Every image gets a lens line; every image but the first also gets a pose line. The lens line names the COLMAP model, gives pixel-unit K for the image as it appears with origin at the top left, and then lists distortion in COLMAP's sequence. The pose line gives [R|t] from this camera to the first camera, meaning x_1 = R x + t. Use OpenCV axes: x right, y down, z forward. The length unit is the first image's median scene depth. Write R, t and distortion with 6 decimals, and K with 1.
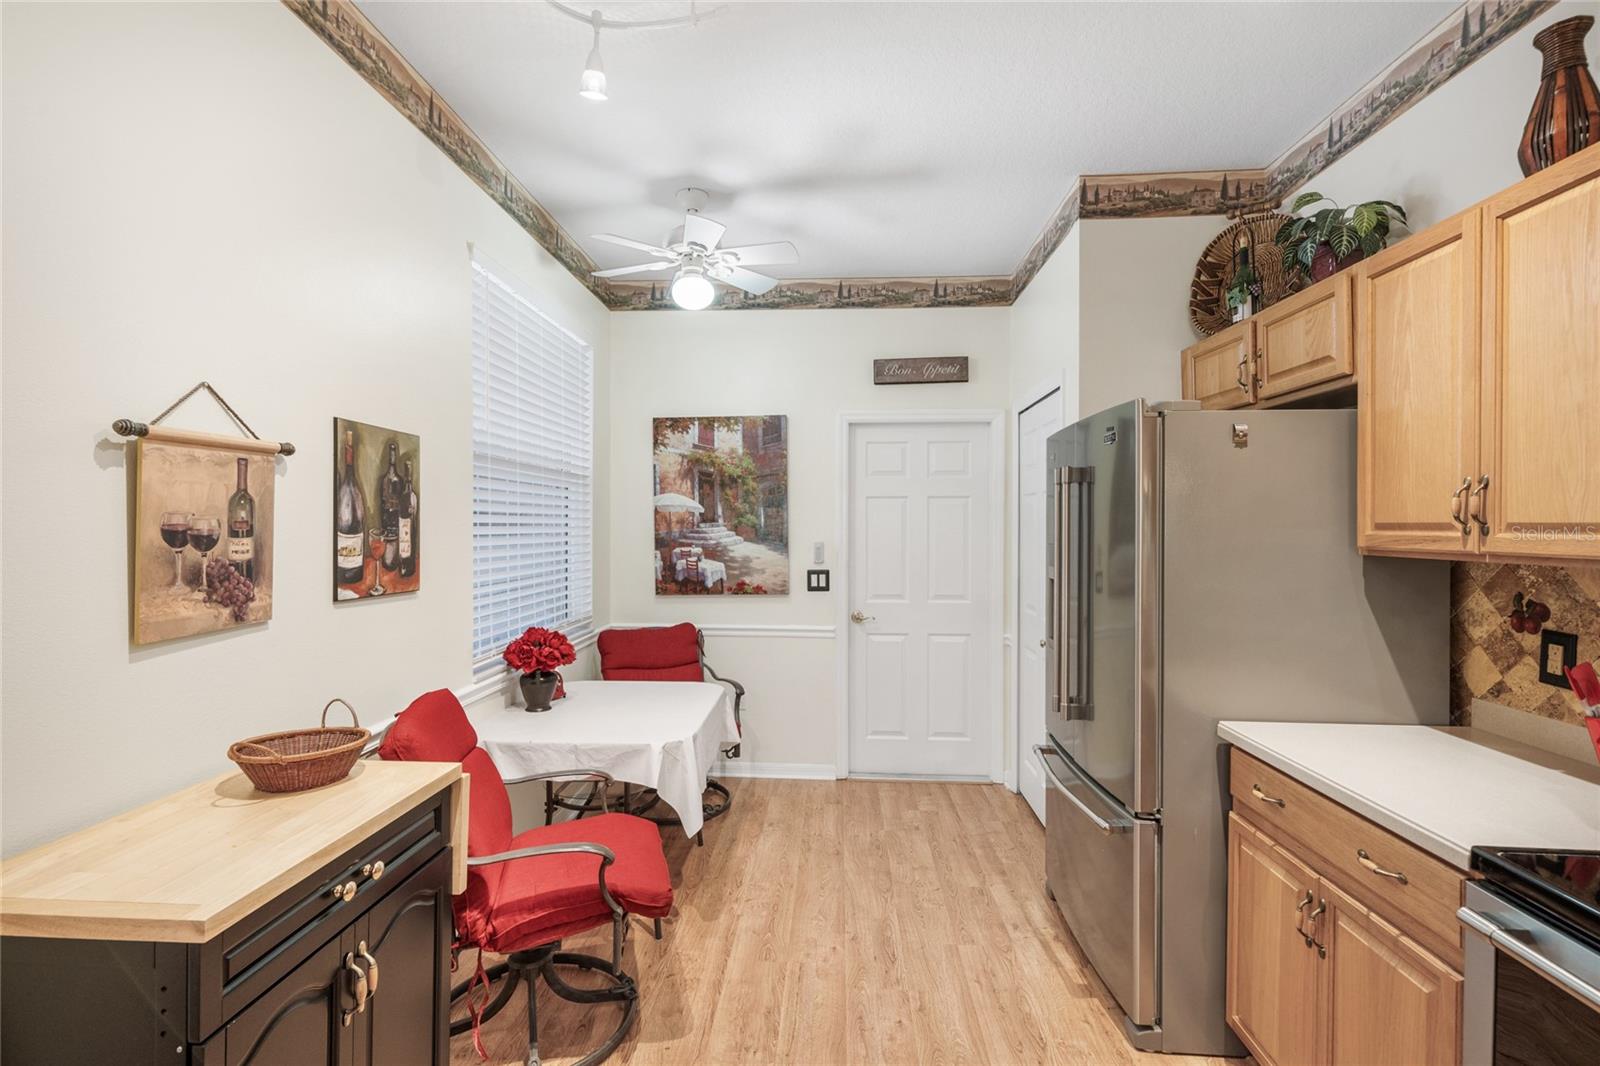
lens RADIAL K [[740.0, 0, 774.8], [0, 740.0, 531.3], [0, 0, 1]] dist [0.000447, 0.000425]
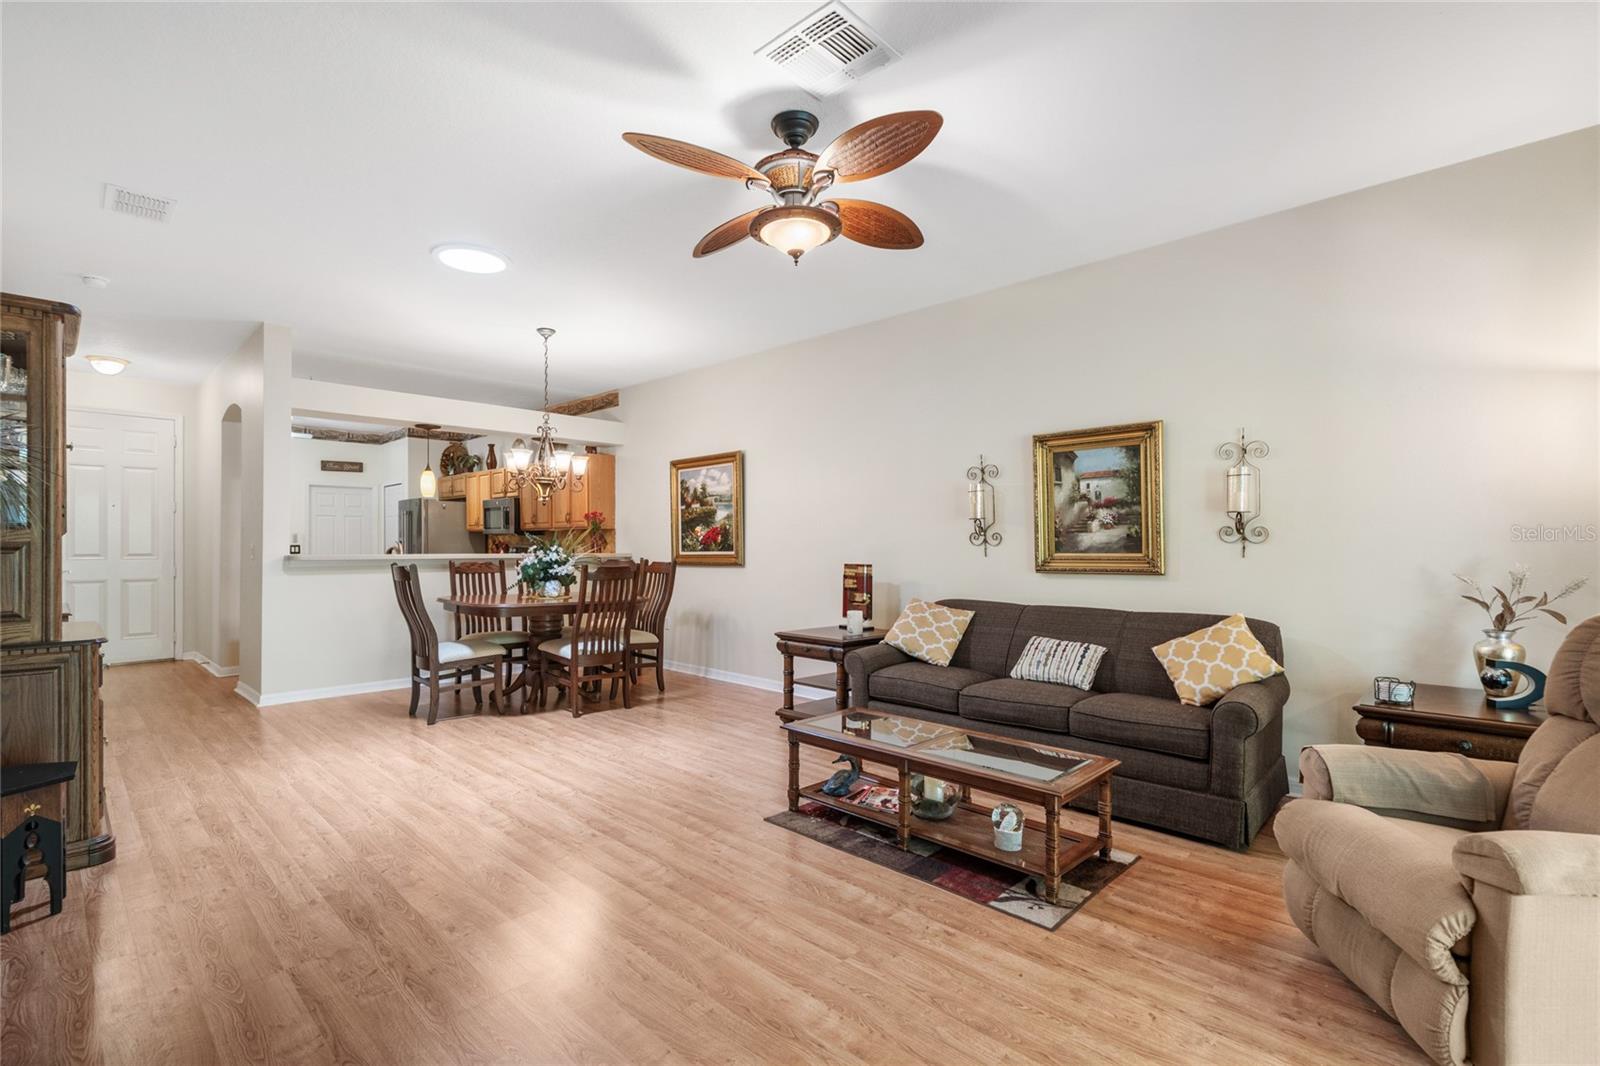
lens RADIAL K [[740.0, 0, 802.8], [0, 740.0, 535.2], [0, 0, 1]] dist [0.000447, 0.000425]
pose [[0.631352, 0.003191, 0.775490, -1.535977], [0.009631, 0.999882, -0.011955, 0.129140], [-0.775437, 0.015016, 0.631247, -3.624223]]
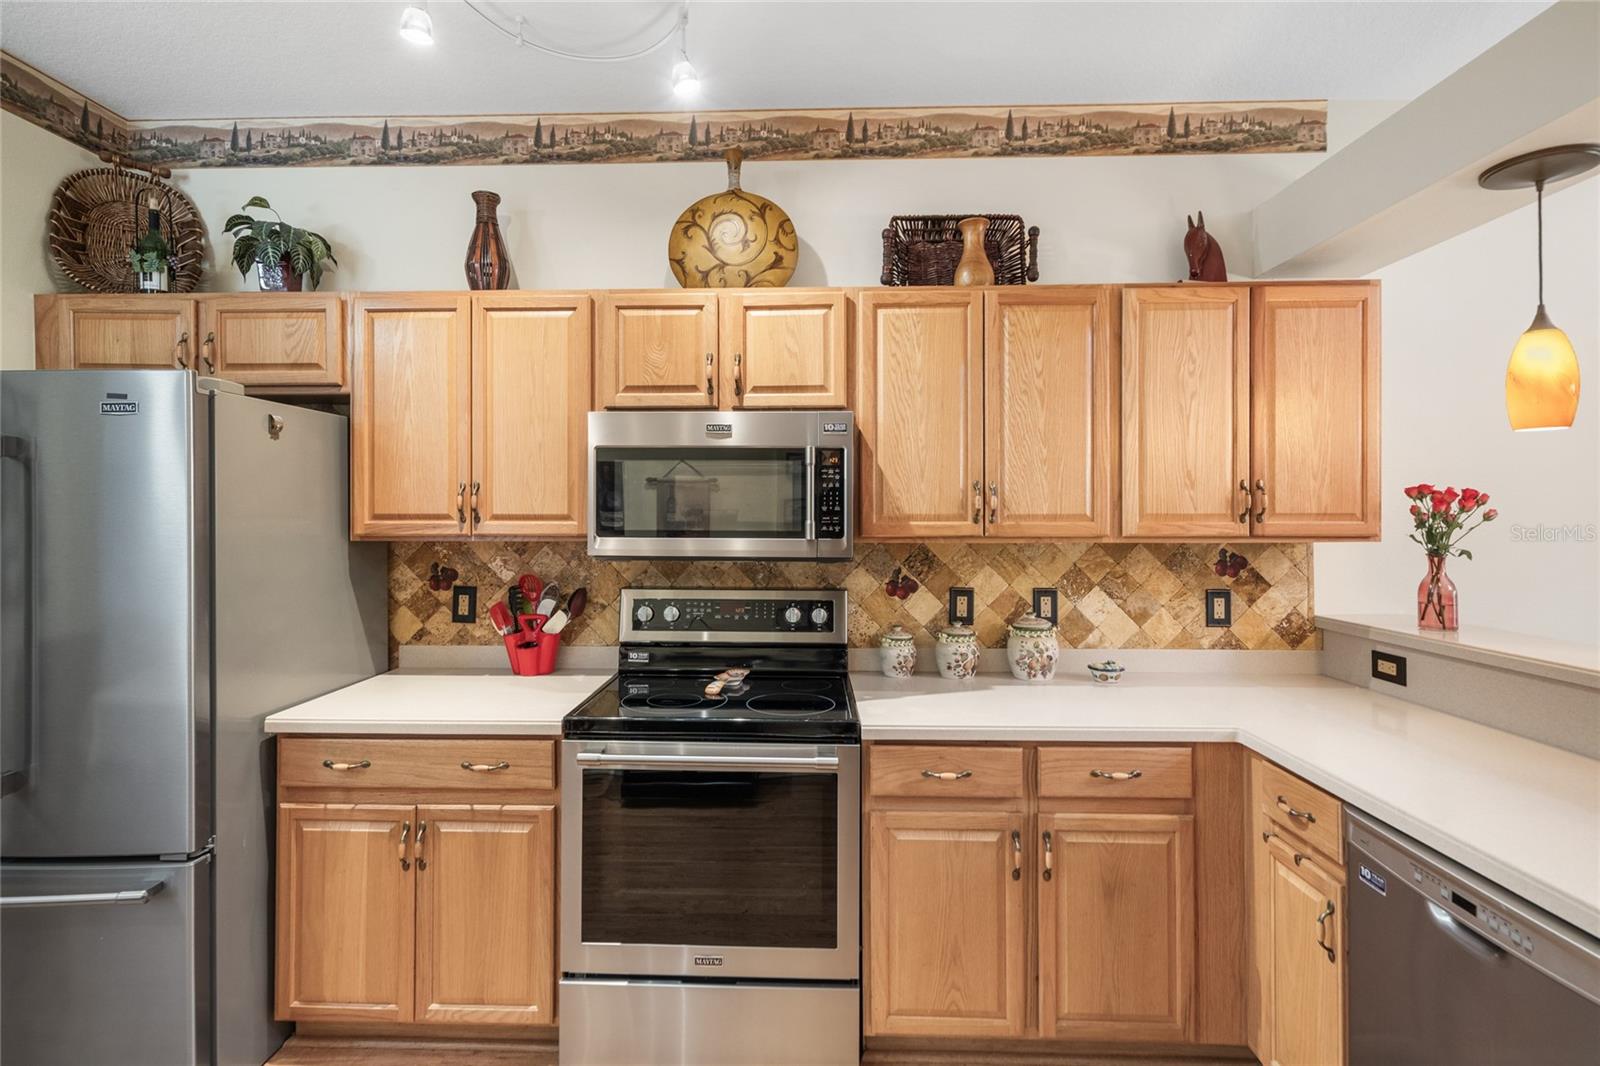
lens RADIAL K [[740.0, 0, 797.2], [0, 740.0, 509.9], [0, 0, 1]] dist [0.000447, 0.000425]
pose [[-0.053369, 0.003517, 0.998569, -0.384057], [0.009824, 0.999947, -0.002996, -0.006496], [-0.998527, 0.009650, -0.053401, 0.327323]]
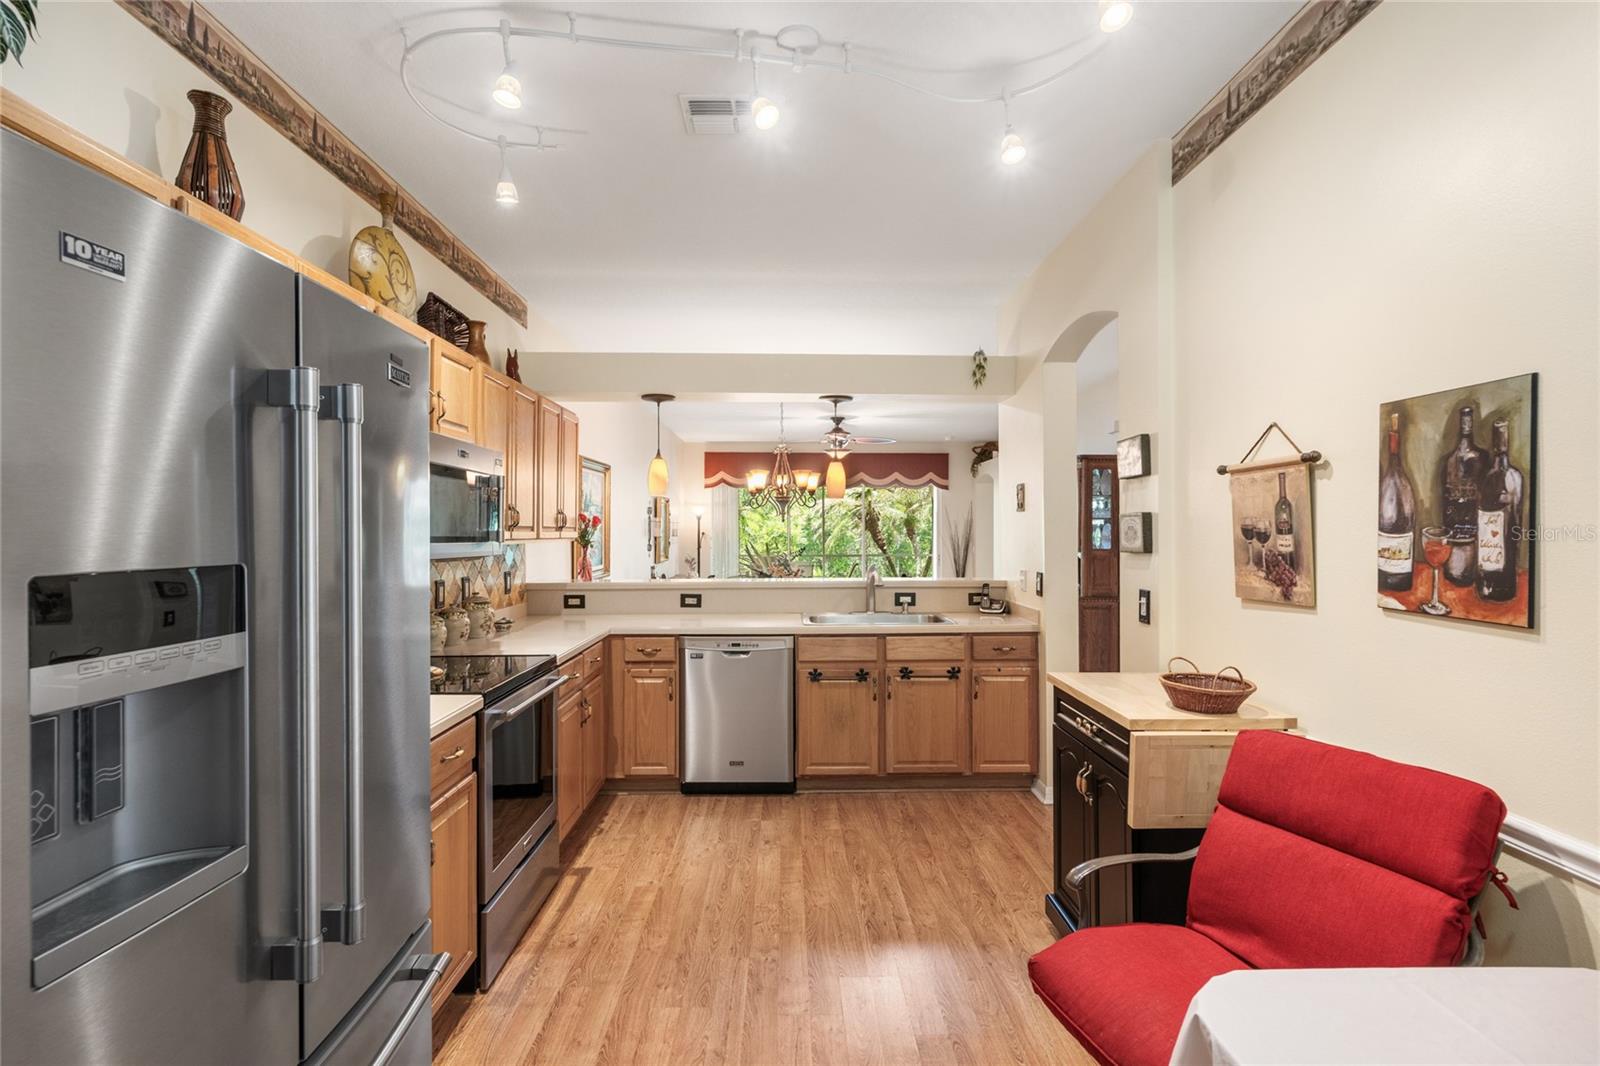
lens RADIAL K [[740.0, 0, 804.3], [0, 740.0, 530.1], [0, 0, 1]] dist [0.000447, 0.000425]
pose [[-0.994692, 0.007897, -0.102593, 0.240005], [0.007458, 0.999961, 0.004669, -0.011202], [0.102625, 0.003879, -0.994713, 2.172725]]
